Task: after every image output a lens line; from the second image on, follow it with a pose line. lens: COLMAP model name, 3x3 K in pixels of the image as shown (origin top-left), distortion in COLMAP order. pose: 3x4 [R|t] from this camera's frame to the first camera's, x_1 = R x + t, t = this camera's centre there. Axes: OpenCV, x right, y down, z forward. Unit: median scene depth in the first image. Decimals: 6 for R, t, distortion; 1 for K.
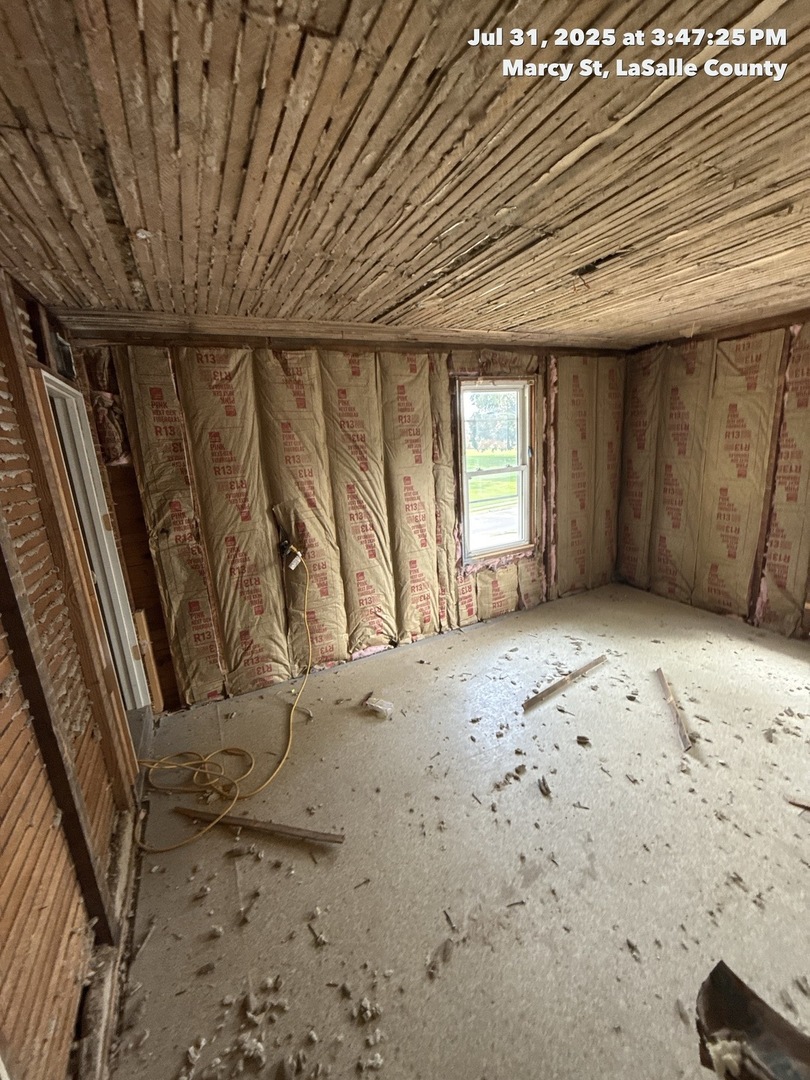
lens RADIAL K [[431.0, 0, 404.0], [0, 431.0, 534.9], [0, 0, 1]] dist [-0.000307, 0.001648]
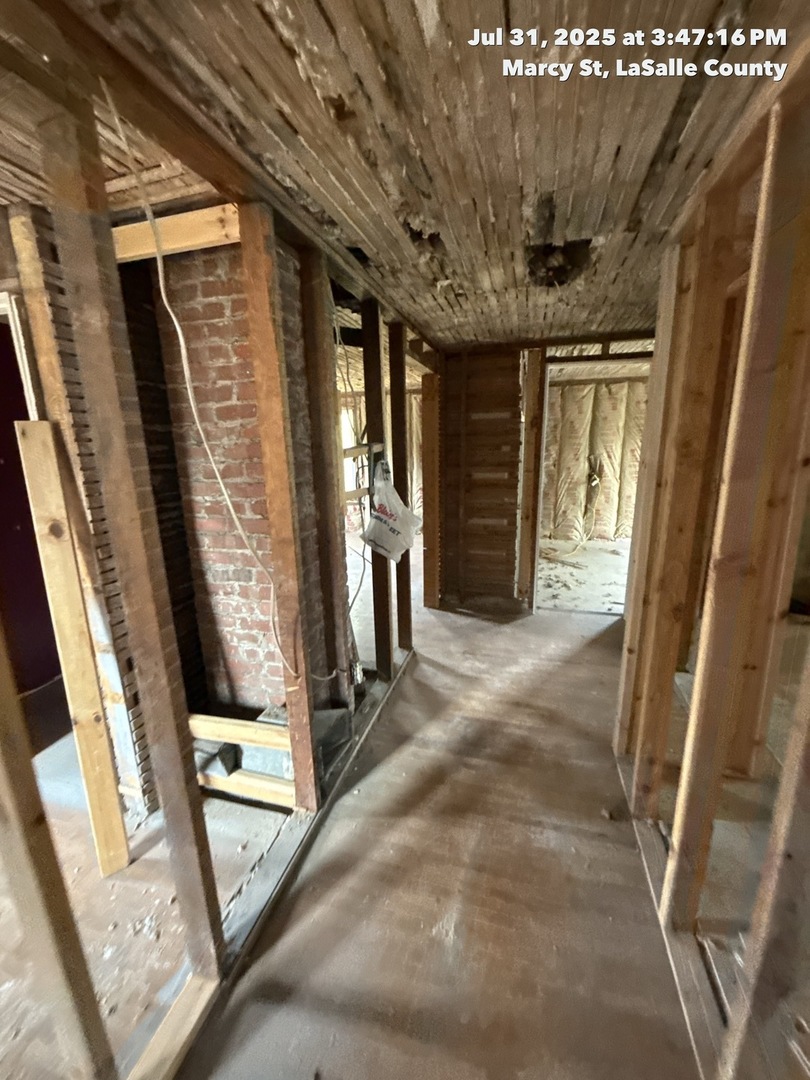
lens RADIAL K [[431.0, 0, 407.5], [0, 431.0, 540.5], [0, 0, 1]] dist [-0.000307, 0.001648]
pose [[0.743030, 0.202431, -0.637909, 0.479128], [-0.179524, 0.978513, 0.101409, 0.293651], [0.644731, 0.039170, 0.763405, -1.224861]]
